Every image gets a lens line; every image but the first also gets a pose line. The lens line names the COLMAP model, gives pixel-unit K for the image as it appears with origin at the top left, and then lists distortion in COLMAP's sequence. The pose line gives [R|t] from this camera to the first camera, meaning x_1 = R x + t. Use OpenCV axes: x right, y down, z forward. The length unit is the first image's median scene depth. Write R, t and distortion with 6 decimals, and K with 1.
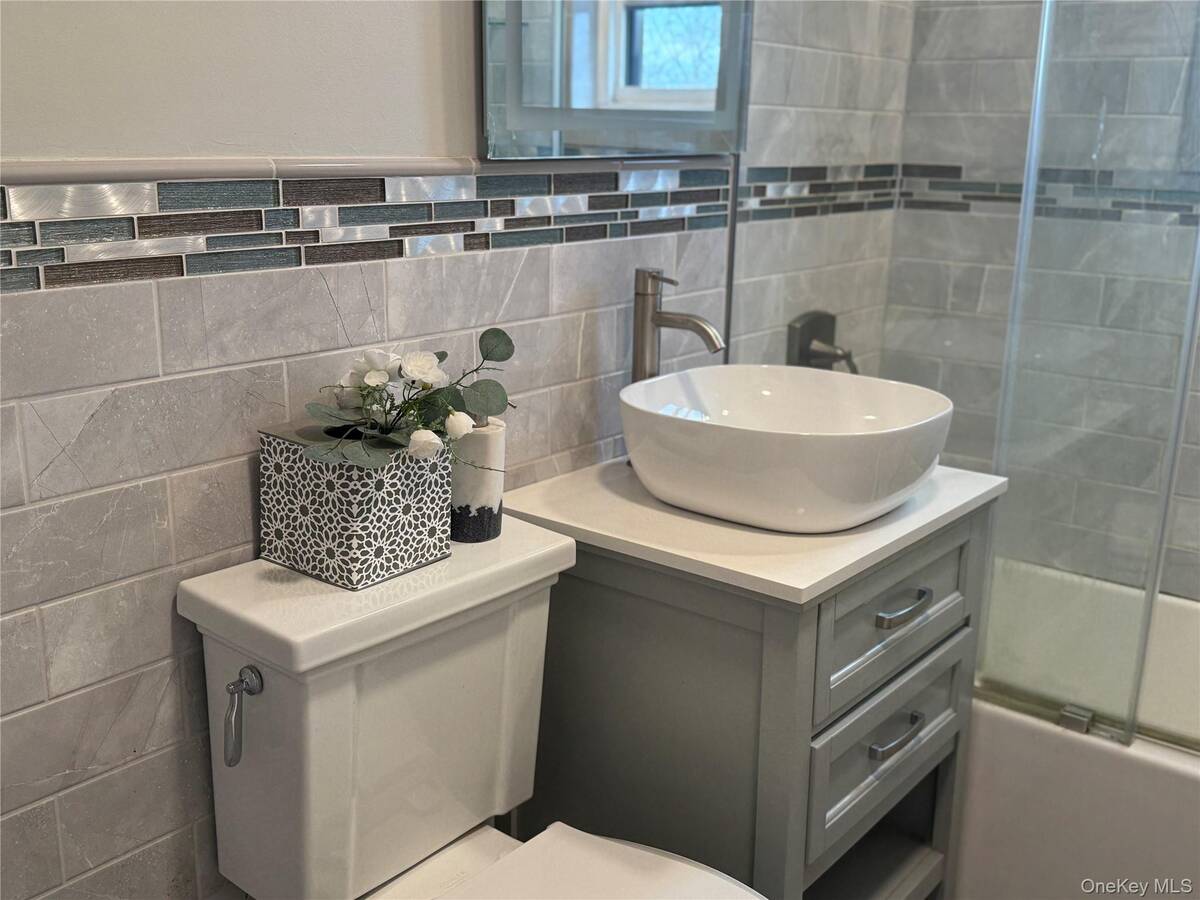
lens RADIAL K [[1168.3, 0, 600.0], [0, 1168.3, 450.0], [0, 0, 1]] dist [0.124207, -0.272044]
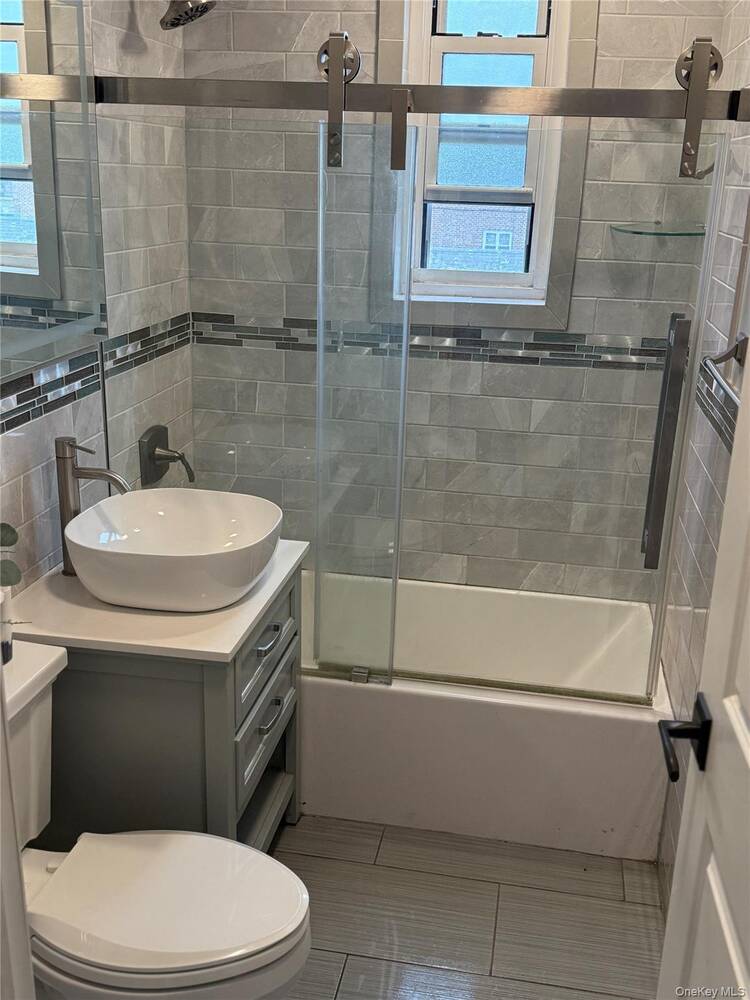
lens RADIAL K [[973.6, 0, 375.0], [0, 973.6, 500.0], [0, 0, 1]] dist [0.124207, -0.272044]
pose [[0.874683, -0.142733, 0.463204, -0.182346], [0.109159, 0.989116, 0.098661, -0.149661], [-0.472244, -0.035734, 0.880743, -0.218453]]
